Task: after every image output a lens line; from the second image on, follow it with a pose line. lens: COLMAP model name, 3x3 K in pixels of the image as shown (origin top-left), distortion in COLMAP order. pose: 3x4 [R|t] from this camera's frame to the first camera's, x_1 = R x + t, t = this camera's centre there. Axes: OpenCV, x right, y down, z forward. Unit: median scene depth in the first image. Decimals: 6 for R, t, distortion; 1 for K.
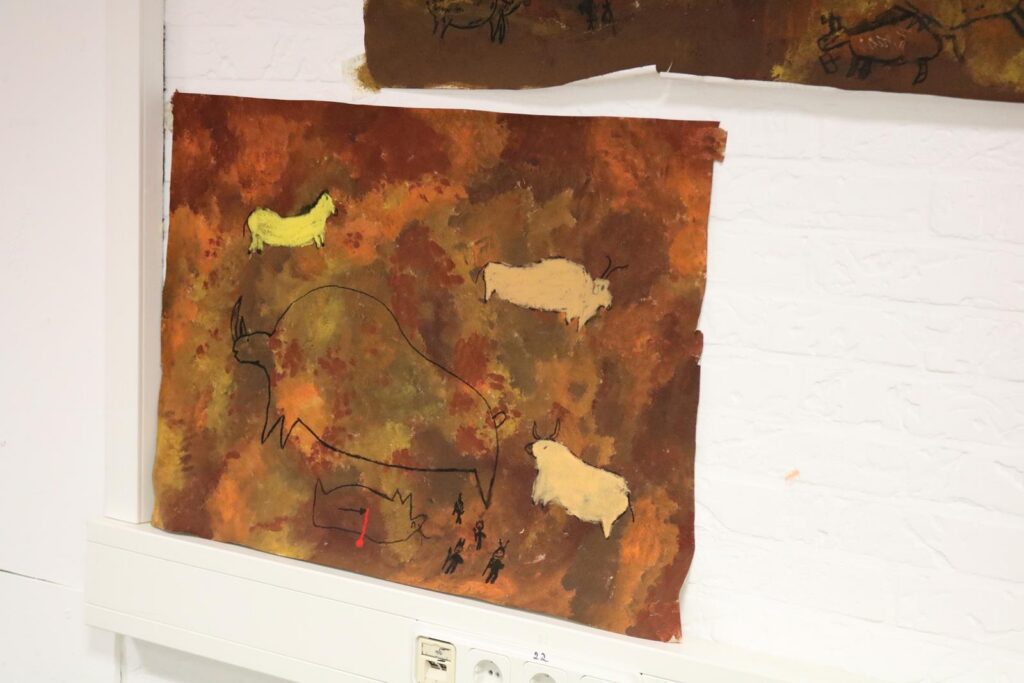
lens RADIAL K [[1848.4, 0, 512.0], [0, 1848.4, 341.5], [0, 0, 1]] dist [-0.010271, 0.042706]
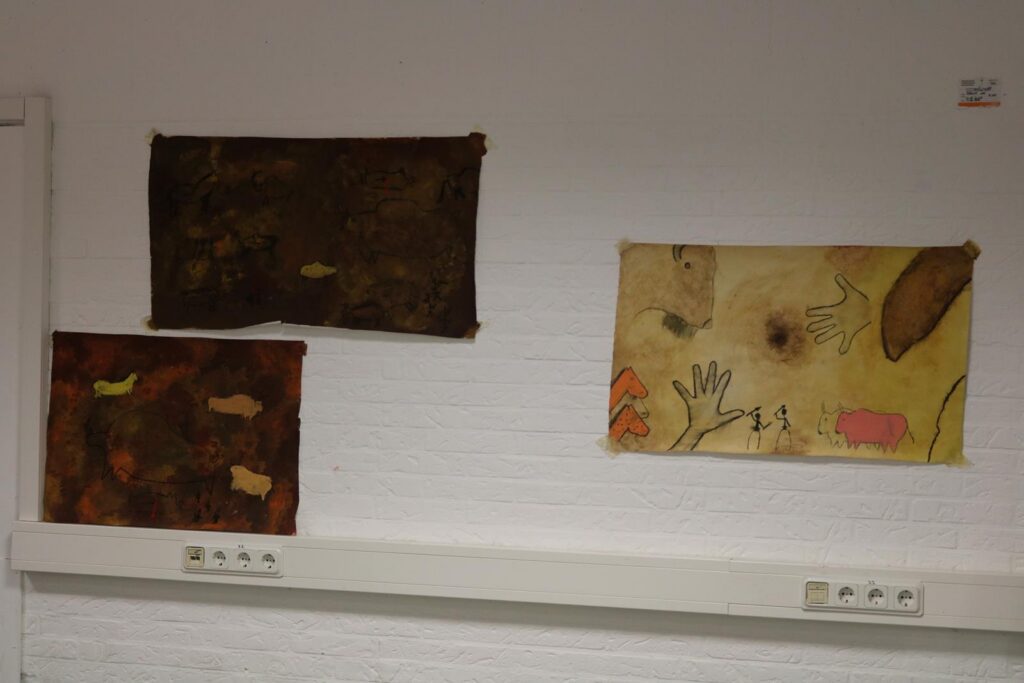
lens RADIAL K [[1848.4, 0, 512.0], [0, 1848.4, 341.5], [0, 0, 1]] dist [-0.010271, 0.042706]
pose [[0.940554, -0.016007, 0.339267, -0.465296], [0.053770, 0.993309, -0.102202, 0.157483], [-0.335361, 0.114368, 0.935122, -1.469007]]
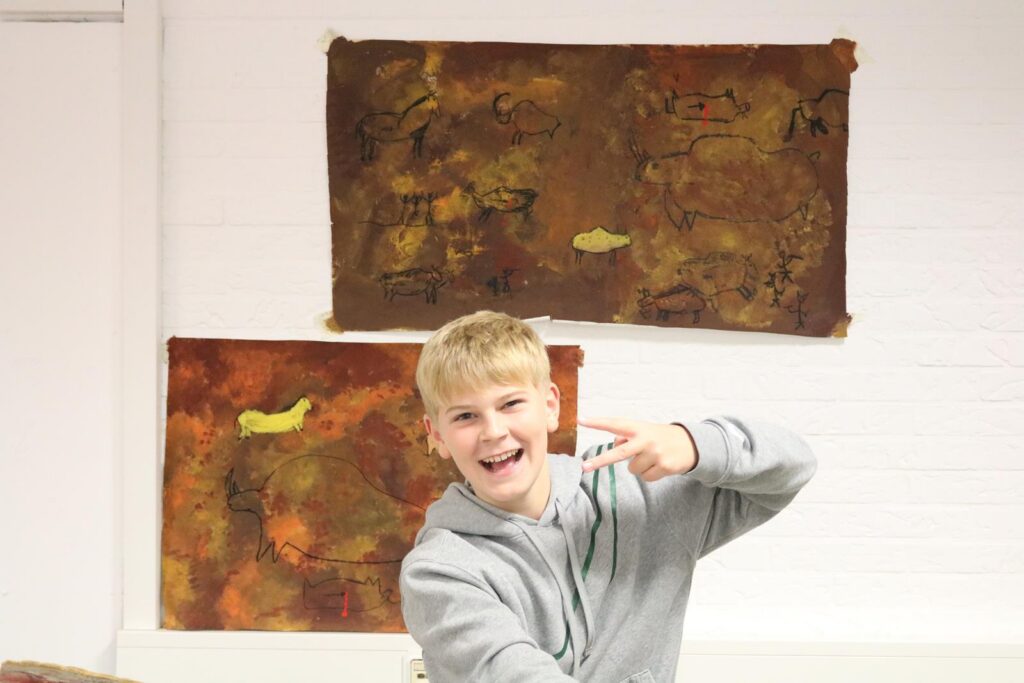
lens RADIAL K [[1848.4, 0, 512.0], [0, 1848.4, 341.5], [0, 0, 1]] dist [-0.010271, 0.042706]
pose [[0.835797, -0.031882, 0.548112, -0.845073], [0.092559, 0.992206, -0.083427, 0.022356], [-0.541181, 0.120460, 0.832234, -0.444245]]
